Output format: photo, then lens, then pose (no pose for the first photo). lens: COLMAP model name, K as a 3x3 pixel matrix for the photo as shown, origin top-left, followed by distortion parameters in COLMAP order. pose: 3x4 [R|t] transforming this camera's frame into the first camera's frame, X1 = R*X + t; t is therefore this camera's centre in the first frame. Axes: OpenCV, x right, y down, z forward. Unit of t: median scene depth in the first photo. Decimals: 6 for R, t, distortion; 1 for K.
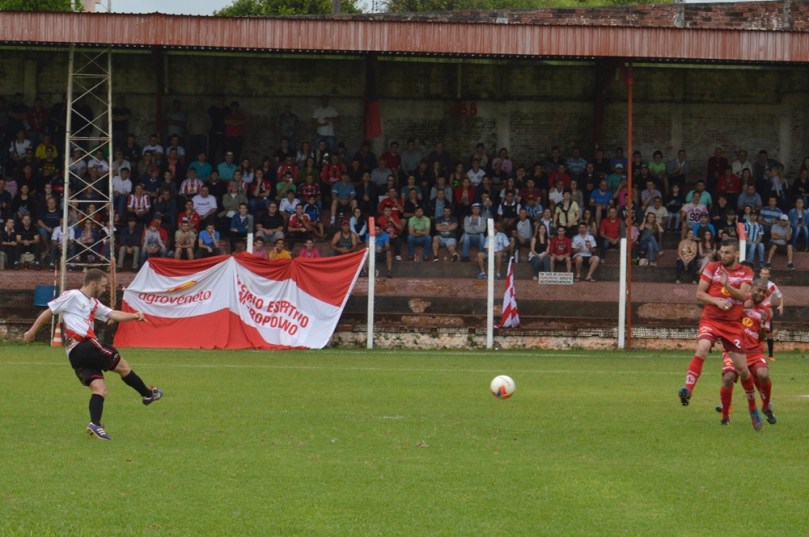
lens RADIAL K [[2843.1, 0, 404.5], [0, 2843.1, 268.5], [0, 0, 1]] dist [-0.195074, 1.630366]
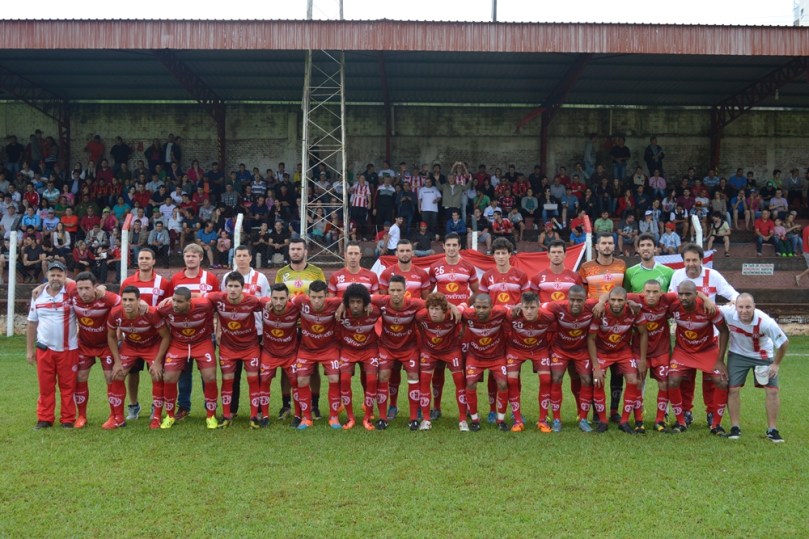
lens RADIAL K [[2843.1, 0, 404.5], [0, 2843.1, 269.5], [0, 0, 1]] dist [-0.195074, 1.630366]
pose [[0.996599, -0.013503, -0.081290, 0.030446], [0.013675, 0.999905, 0.001550, 0.000022], [0.081262, -0.002656, 0.996689, -0.346806]]
